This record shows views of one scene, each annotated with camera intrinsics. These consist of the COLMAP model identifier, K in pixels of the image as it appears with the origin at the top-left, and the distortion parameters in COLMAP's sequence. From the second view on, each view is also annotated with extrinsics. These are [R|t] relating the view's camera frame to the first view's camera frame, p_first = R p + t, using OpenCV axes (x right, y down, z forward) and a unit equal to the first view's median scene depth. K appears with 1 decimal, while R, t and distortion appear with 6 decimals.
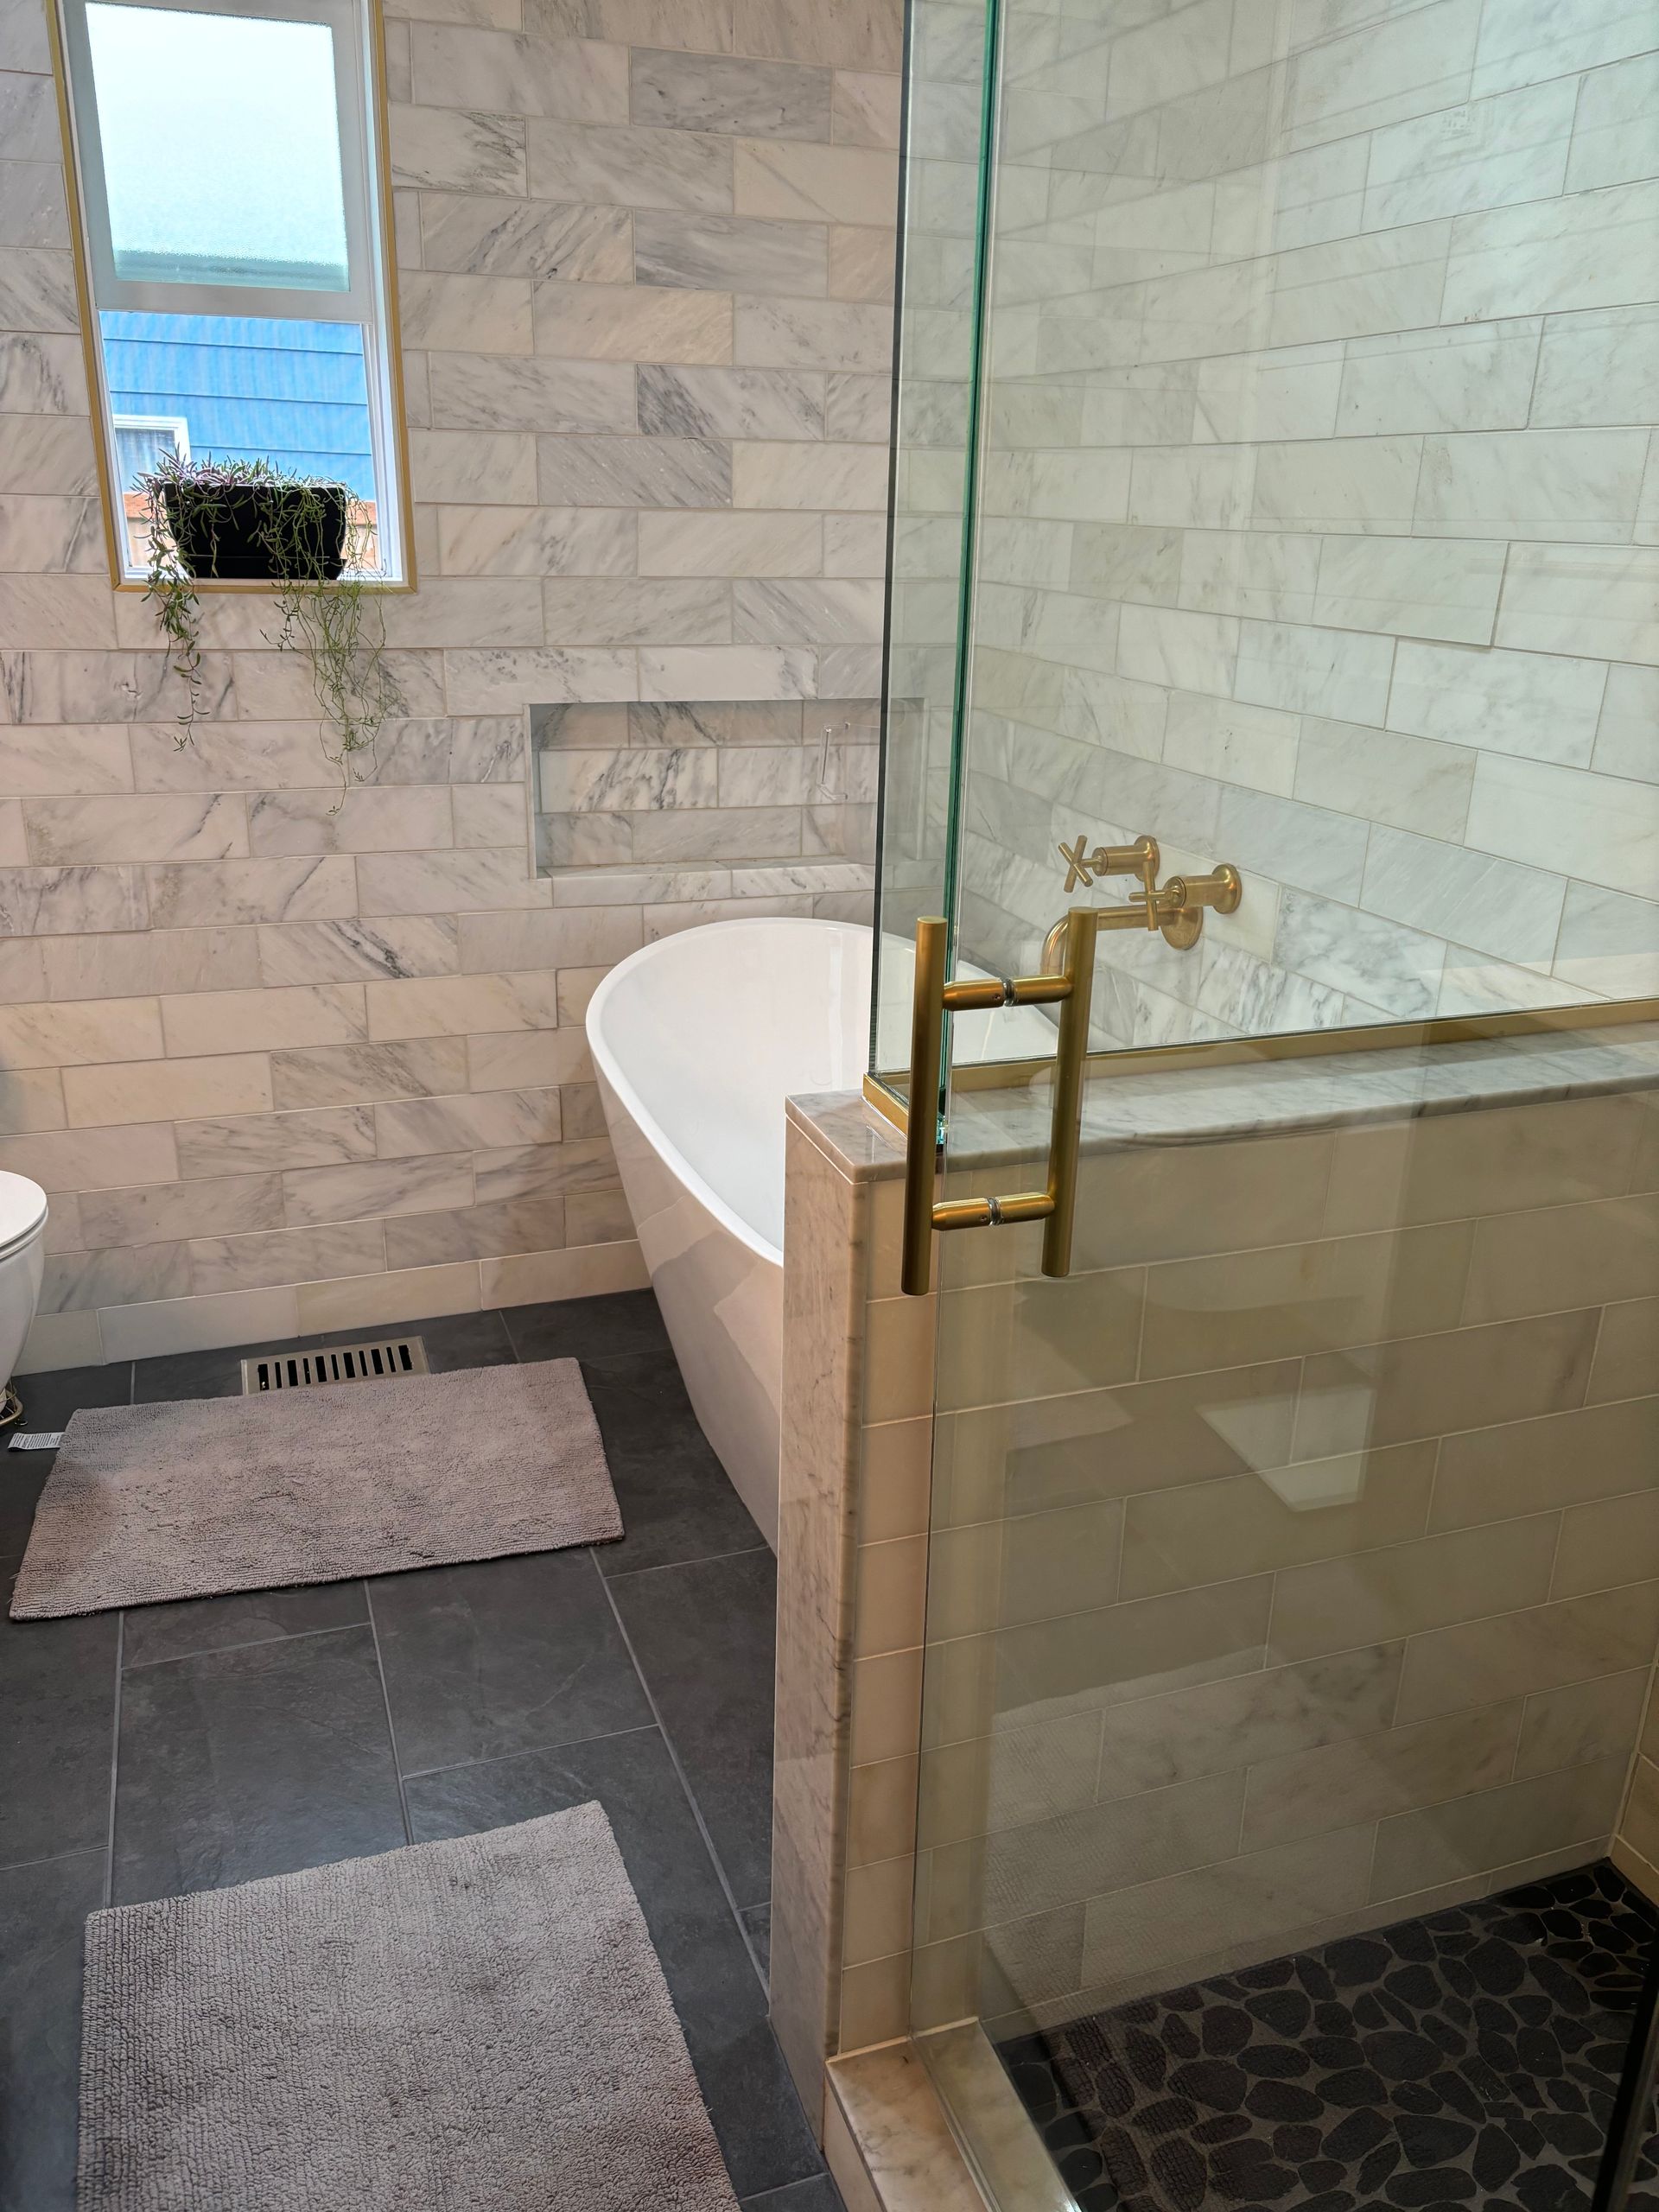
lens RADIAL K [[1676.6, 0, 827.9], [0, 1676.6, 1115.5], [0, 0, 1]] dist [0.045330, -0.058472]
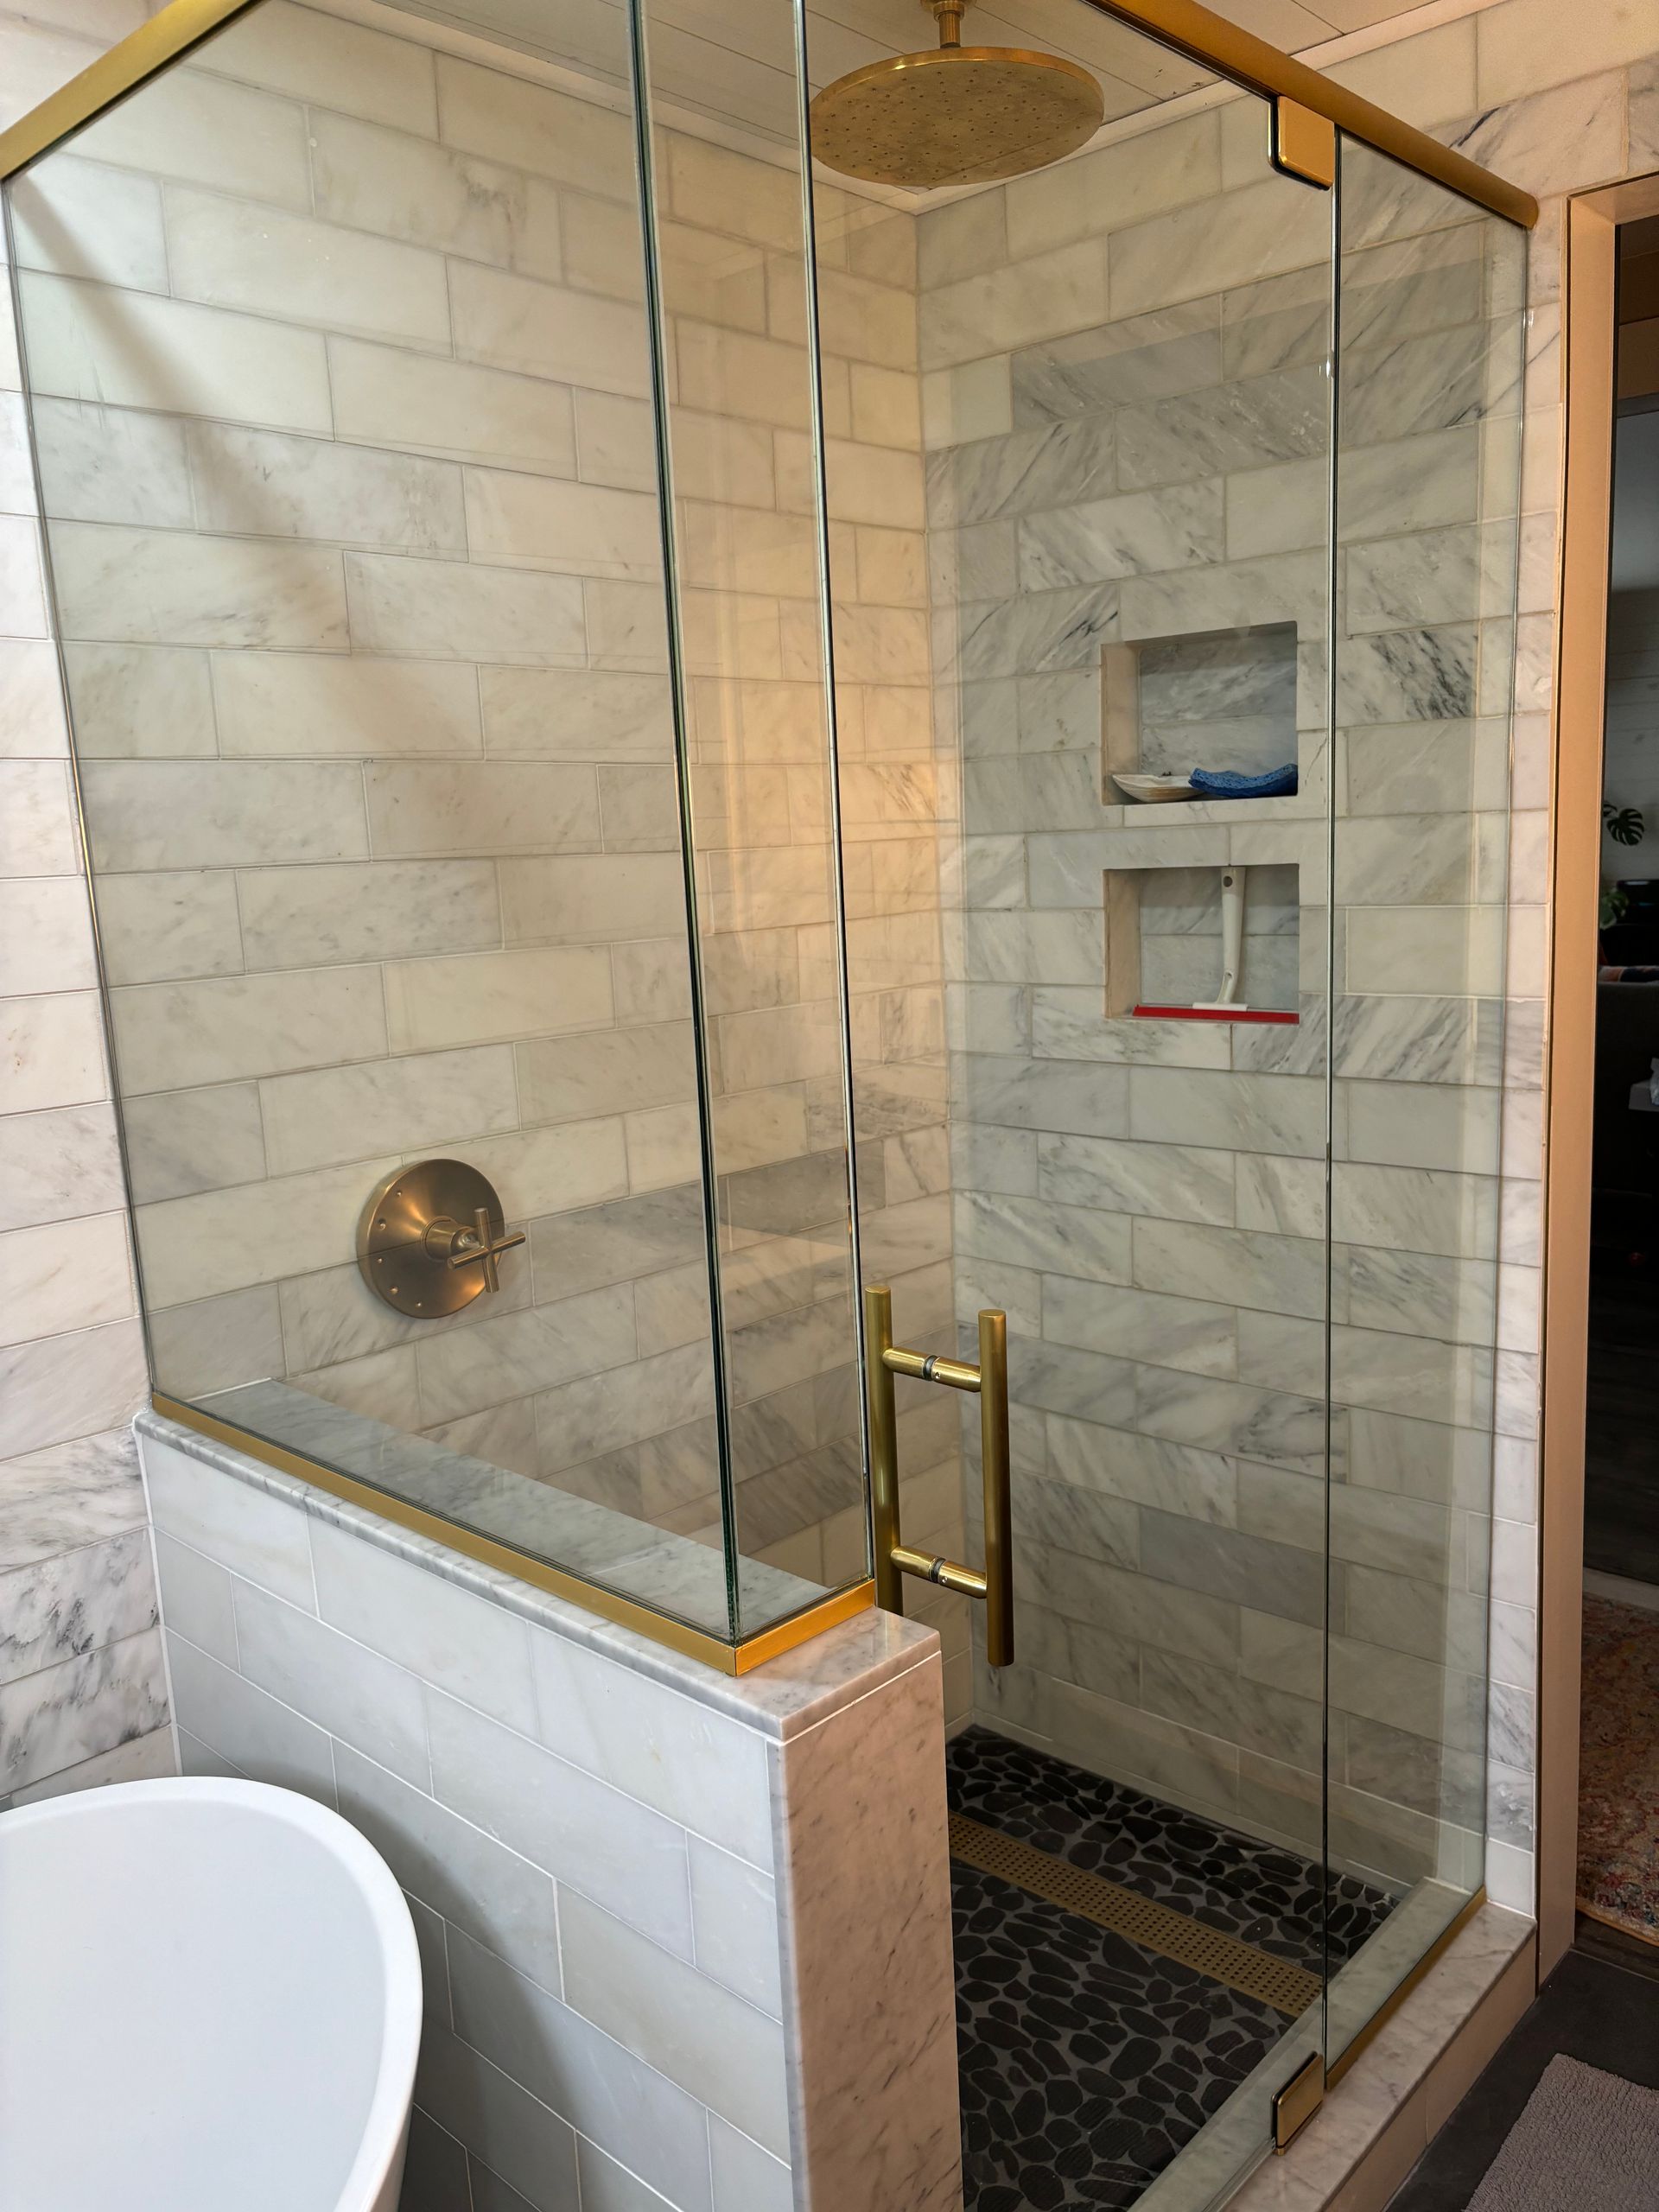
lens RADIAL K [[1676.6, 0, 830.7], [0, 1676.6, 1100.5], [0, 0, 1]] dist [0.045330, -0.058472]
pose [[-0.452753, -0.148923, 0.879111, -0.358805], [0.333226, 0.886250, 0.321747, -0.268513], [-0.827028, 0.438615, -0.351627, 0.595458]]
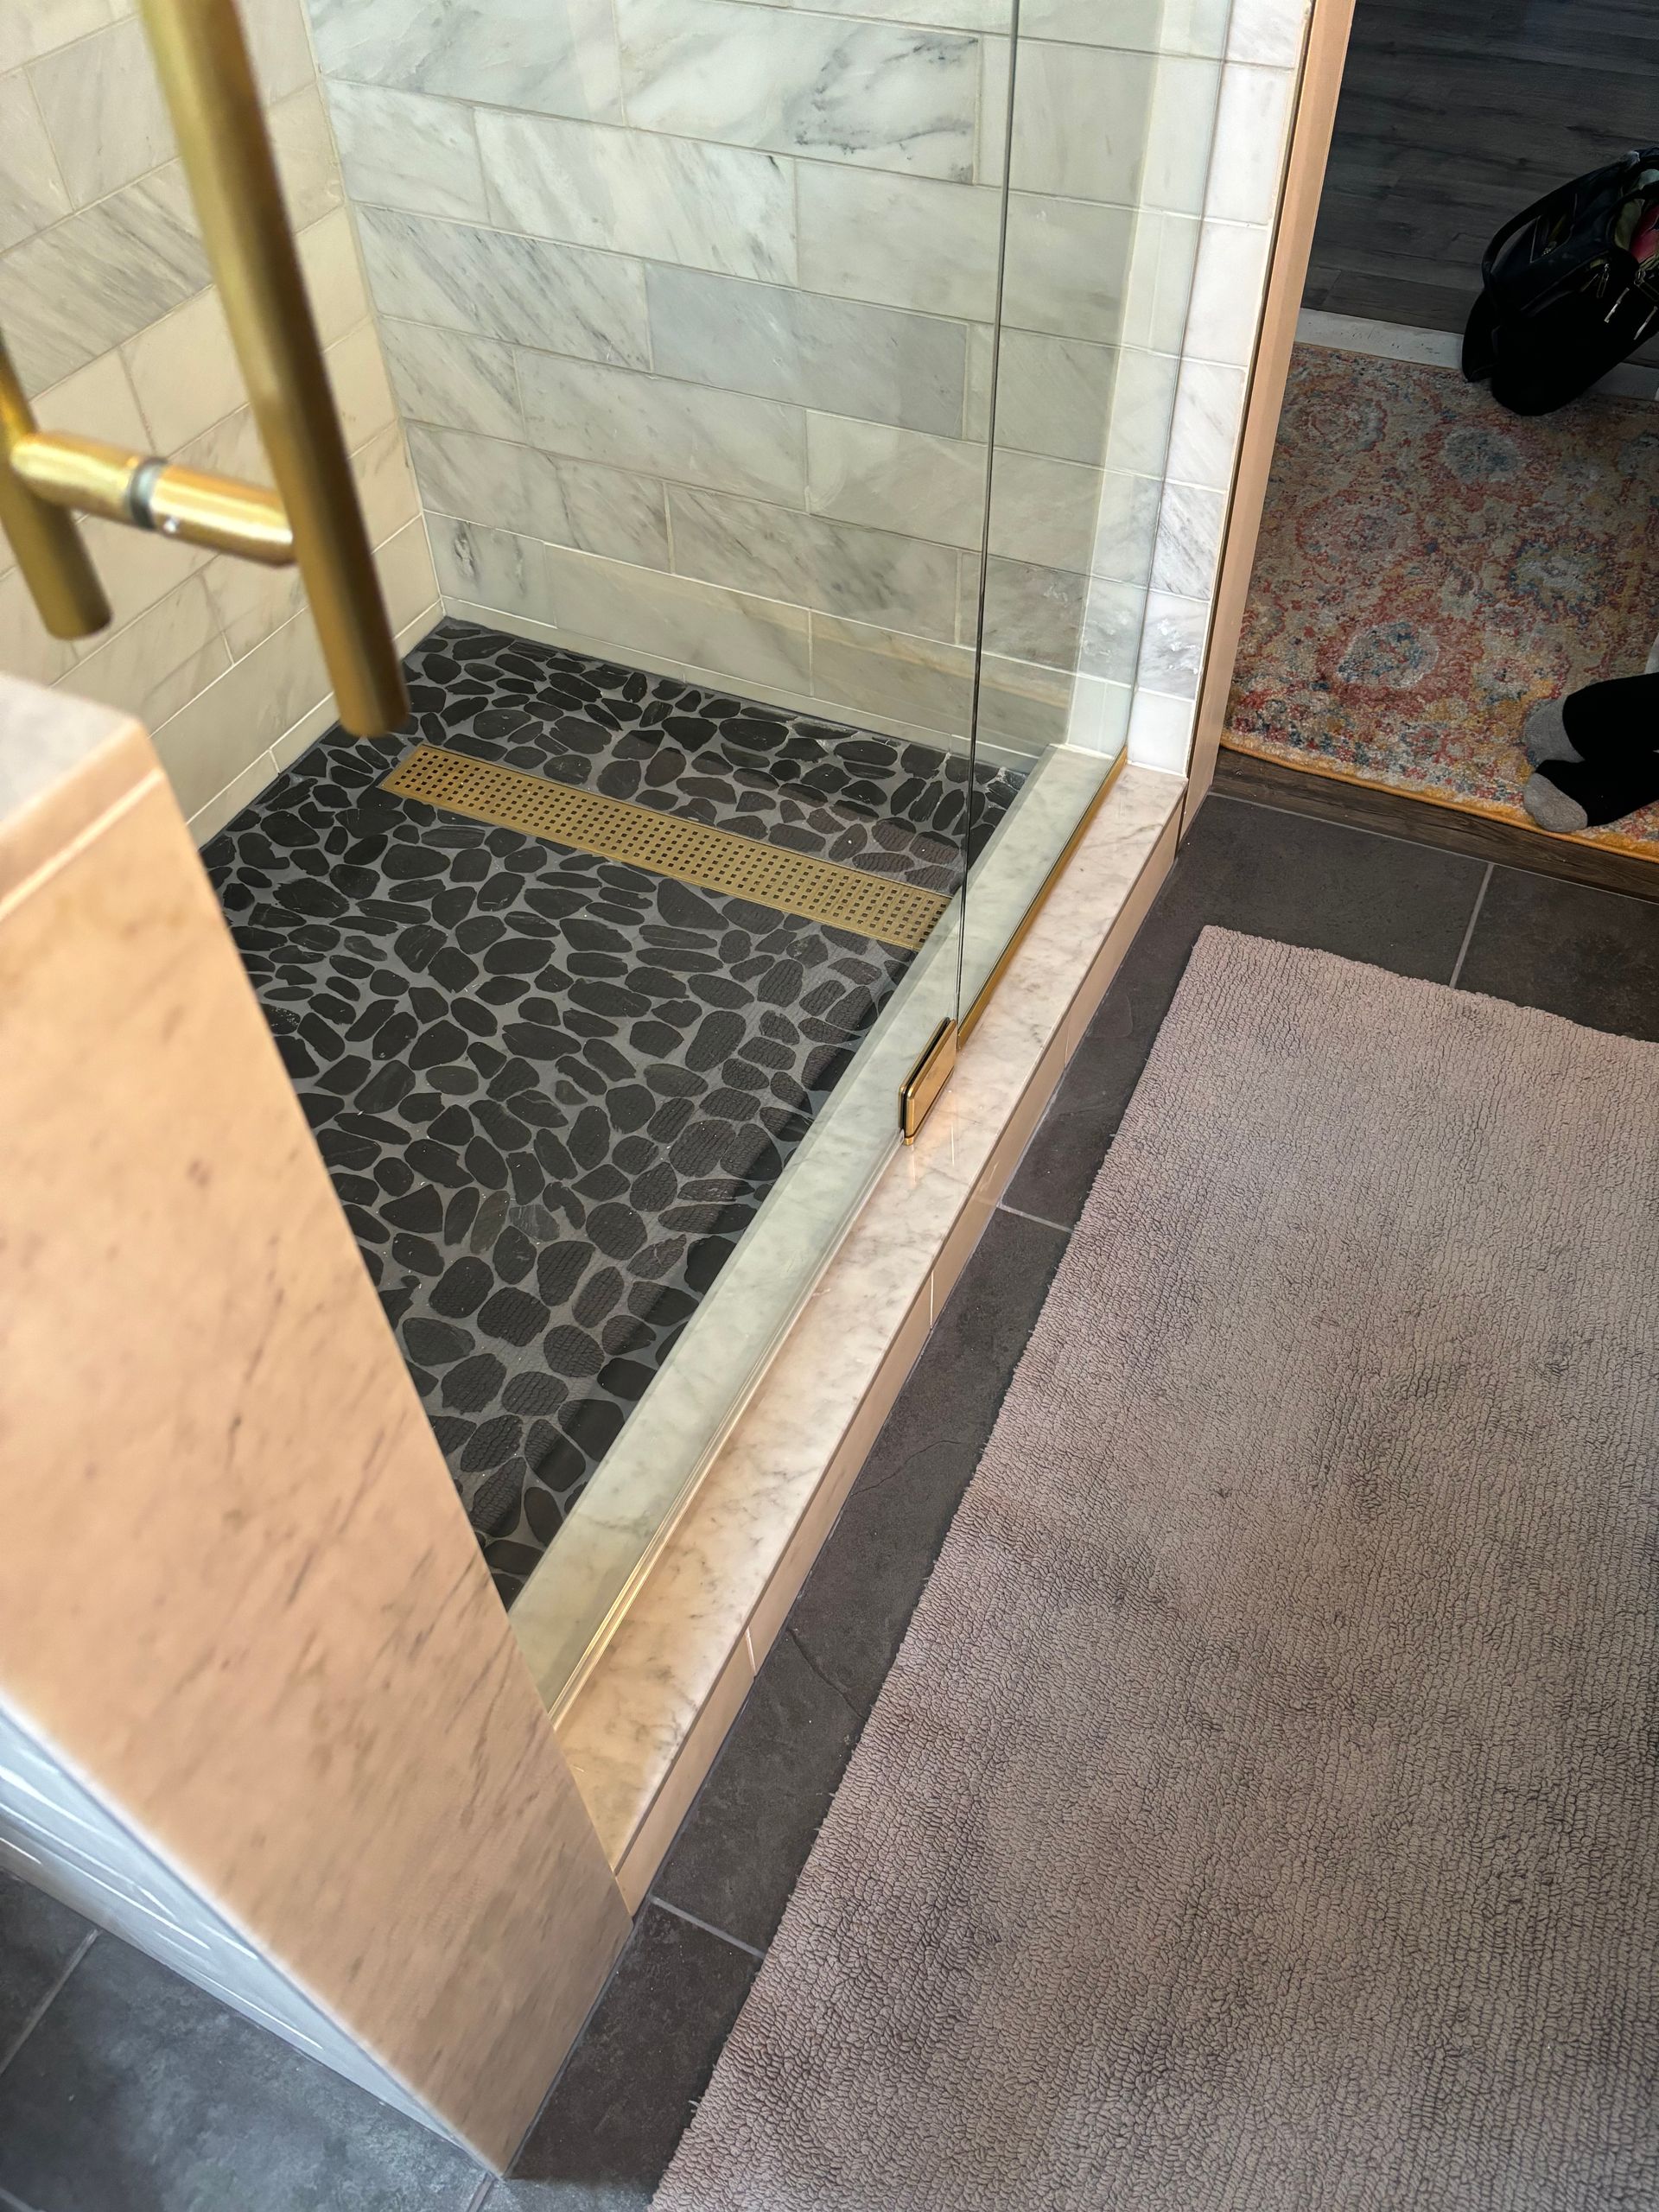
lens RADIAL K [[1676.6, 0, 844.7], [0, 1676.6, 1122.7], [0, 0, 1]] dist [0.045330, -0.058472]
pose [[-0.700819, -0.554493, 0.448765, -0.121169], [0.240882, 0.408195, 0.880541, -0.084722], [-0.671437, 0.725200, -0.152504, 0.480695]]
